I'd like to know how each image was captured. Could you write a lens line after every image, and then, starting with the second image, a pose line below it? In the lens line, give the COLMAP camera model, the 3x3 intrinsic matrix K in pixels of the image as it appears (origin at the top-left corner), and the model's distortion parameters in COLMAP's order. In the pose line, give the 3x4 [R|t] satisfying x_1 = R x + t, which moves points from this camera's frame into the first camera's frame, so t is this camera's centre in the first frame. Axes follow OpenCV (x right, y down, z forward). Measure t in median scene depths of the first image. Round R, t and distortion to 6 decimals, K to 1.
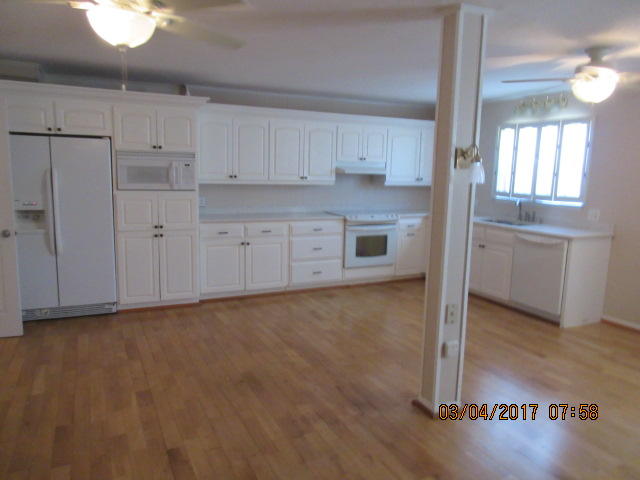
lens RADIAL K [[472.1, 0, 321.4], [0, 472.1, 239.8], [0, 0, 1]] dist [-0.031565, 0.012671]
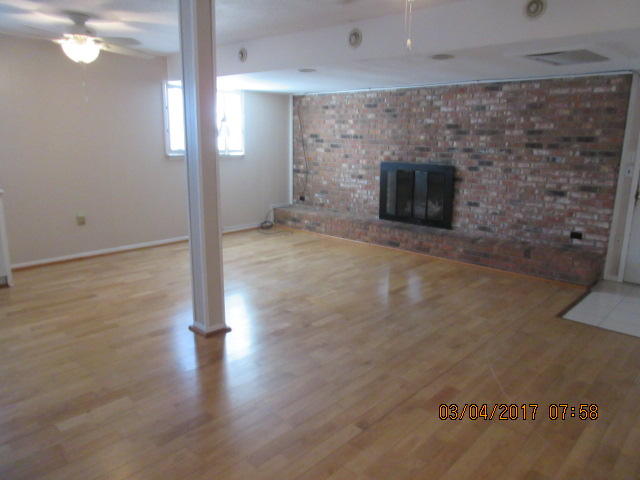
lens RADIAL K [[472.1, 0, 321.5], [0, 472.1, 241.2], [0, 0, 1]] dist [-0.031565, 0.012671]
pose [[-0.342267, -0.235845, 0.909522, -0.877470], [0.096915, 0.953962, 0.283839, -0.179132], [-0.934591, 0.185295, -0.303653, 1.040916]]
